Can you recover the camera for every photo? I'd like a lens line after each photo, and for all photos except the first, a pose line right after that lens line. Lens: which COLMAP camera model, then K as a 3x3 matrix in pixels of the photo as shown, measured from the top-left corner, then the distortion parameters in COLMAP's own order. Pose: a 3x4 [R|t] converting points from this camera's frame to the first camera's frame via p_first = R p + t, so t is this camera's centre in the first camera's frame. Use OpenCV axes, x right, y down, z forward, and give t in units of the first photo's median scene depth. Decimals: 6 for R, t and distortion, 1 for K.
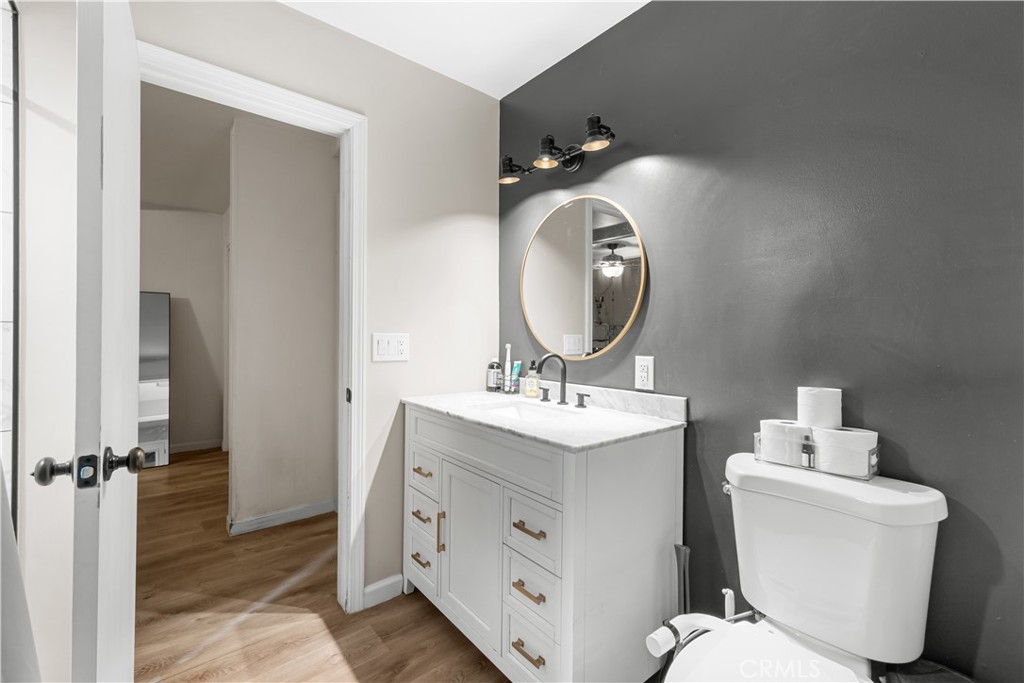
lens RADIAL K [[442.4, 0, 511.4], [0, 442.4, 338.5], [0, 0, 1]] dist [0.004889, 0.000453]
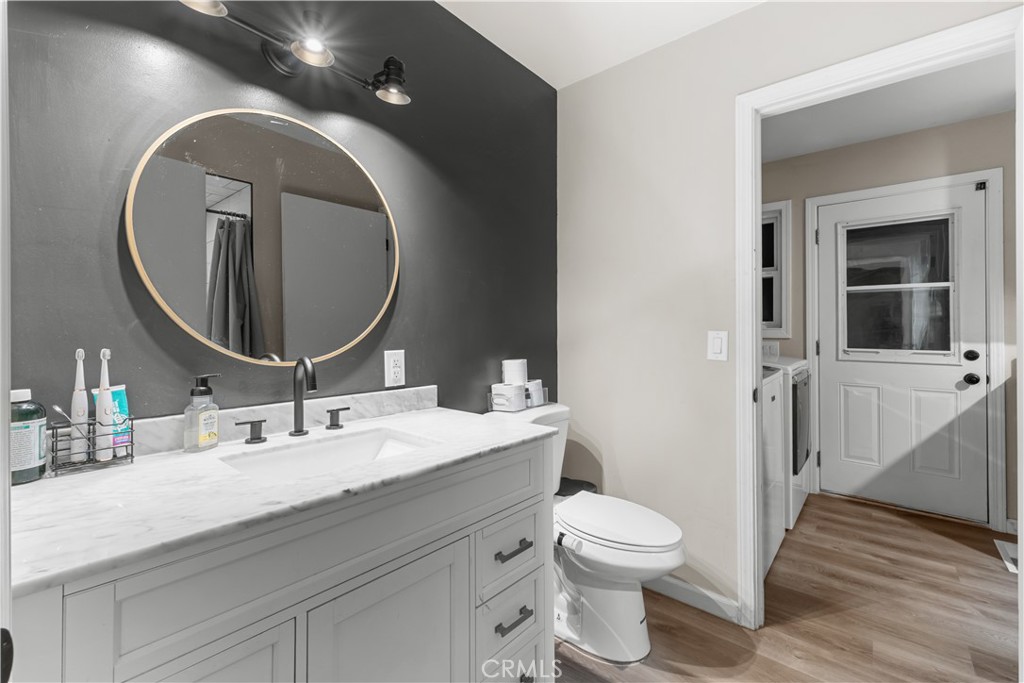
lens RADIAL K [[442.4, 0, 510.3], [0, 442.4, 331.9], [0, 0, 1]] dist [0.004889, 0.000453]
pose [[-0.169254, -0.012620, 0.985492, -0.640135], [0.005185, 0.999893, 0.013695, -0.010140], [-0.985559, 0.007428, -0.169170, 0.901663]]
